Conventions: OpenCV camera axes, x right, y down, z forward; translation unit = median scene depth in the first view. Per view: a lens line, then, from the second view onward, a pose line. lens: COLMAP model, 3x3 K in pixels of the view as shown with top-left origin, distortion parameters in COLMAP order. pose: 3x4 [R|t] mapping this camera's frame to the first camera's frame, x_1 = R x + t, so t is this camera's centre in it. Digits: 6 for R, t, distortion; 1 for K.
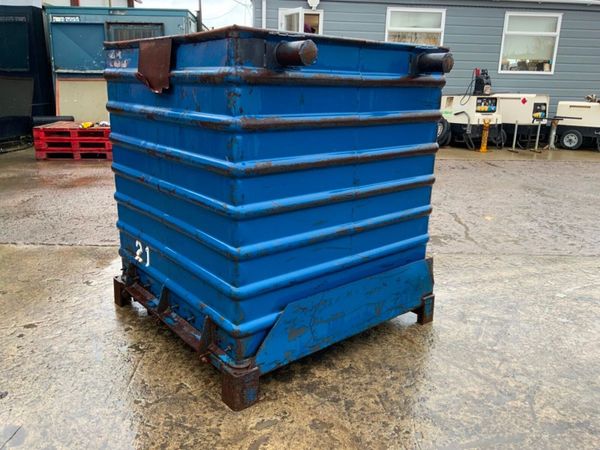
lens RADIAL K [[496.0, 0, 300.0], [0, 496.0, 225.0], [0, 0, 1]] dist [0.045376, -0.083348]
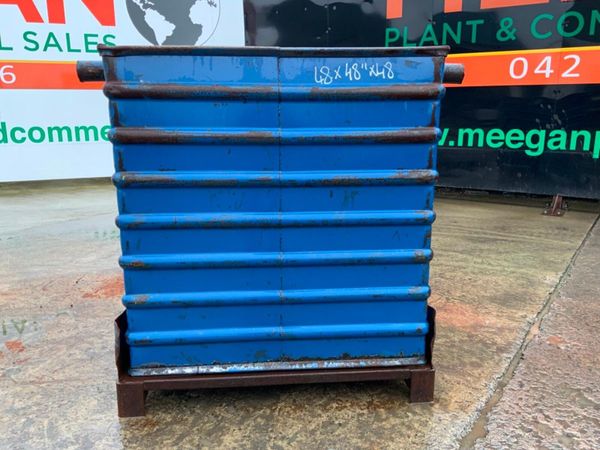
lens RADIAL K [[496.0, 0, 300.0], [0, 496.0, 225.0], [0, 0, 1]] dist [0.045376, -0.083348]
pose [[-0.571674, 0.168815, -0.802926, 0.716158], [-0.238093, 0.902362, 0.359241, -0.422329], [0.785176, 0.396540, -0.475663, 1.581324]]
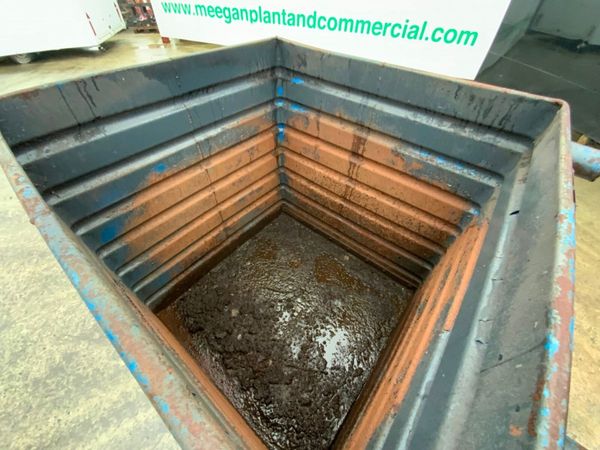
lens RADIAL K [[242.4, 0, 300.0], [0, 242.4, 225.0], [0, 0, 1]] dist [-0.005075, -0.000502]
pose [[-0.979246, 0.107303, -0.171938, -0.004312], [-0.105222, 0.455896, 0.883792, -0.522989], [0.173219, 0.883541, -0.435144, 1.208518]]
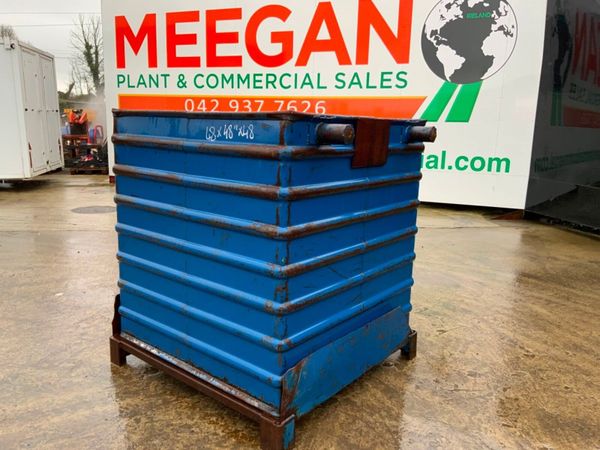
lens RADIAL K [[494.4, 0, 300.0], [0, 494.4, 225.0], [0, 0, 1]] dist [0.123484, -0.274622]
pose [[-0.979457, -0.010399, -0.201383, 0.101677], [-0.102611, 0.885409, 0.453344, -0.634089], [0.173592, 0.464696, -0.868288, 2.028131]]
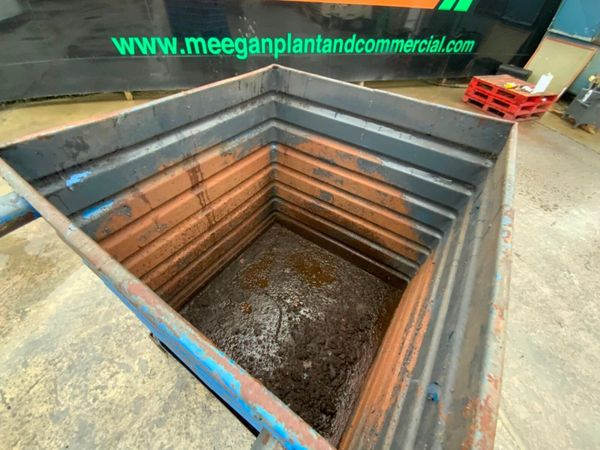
lens RADIAL K [[242.3, 0, 300.0], [0, 242.3, 225.0], [0, 0, 1]] dist [0.023503, -0.020362]
pose [[0.289526, 0.680073, -0.673554, 0.234084], [-0.316668, 0.732123, 0.603090, -0.450626], [0.903270, 0.038683, 0.427326, 0.835804]]
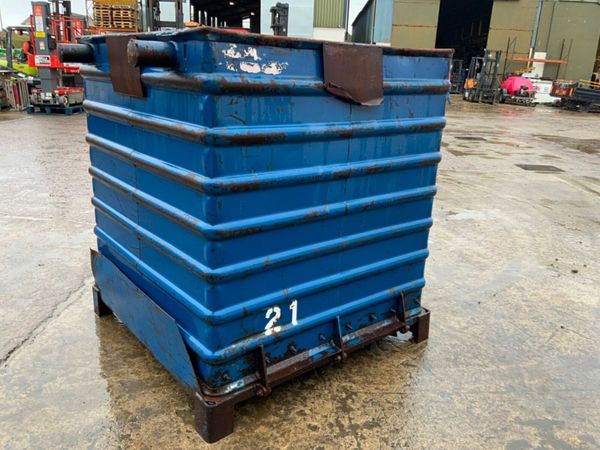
lens RADIAL K [[496.0, 0, 300.0], [0, 496.0, 225.0], [0, 0, 1]] dist [0.045376, -0.083348]
pose [[0.017108, -0.318109, 0.947900, -1.014233], [0.240779, 0.921450, 0.304887, -0.305391], [-0.970429, 0.223018, 0.092358, 0.891409]]
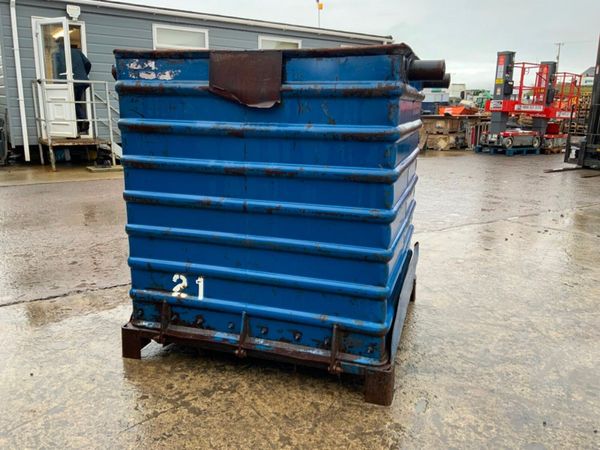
lens RADIAL K [[496.0, 0, 300.0], [0, 496.0, 225.0], [0, 0, 1]] dist [0.045376, -0.083348]
pose [[0.841982, -0.133594, 0.522704, -0.611717], [0.150844, 0.988510, 0.009663, -0.032170], [-0.517989, 0.070711, 0.852460, 0.134552]]
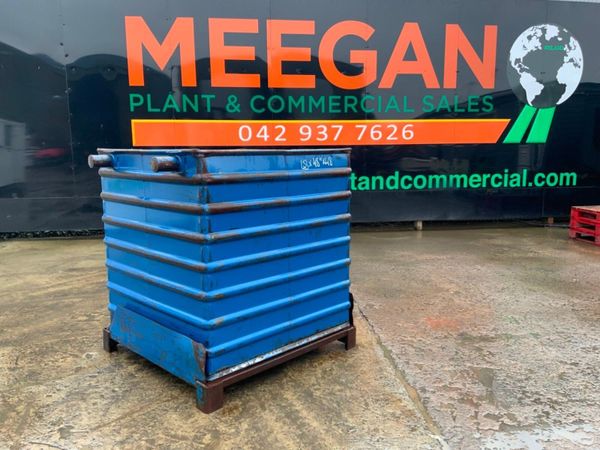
lens RADIAL K [[496.0, 0, 300.0], [0, 496.0, 225.0], [0, 0, 1]] dist [0.045376, -0.083348]
pose [[0.093524, 0.131451, -0.986901, 1.322288], [-0.269188, 0.957666, 0.102047, -0.346200], [0.958536, 0.256118, 0.124950, 1.050507]]
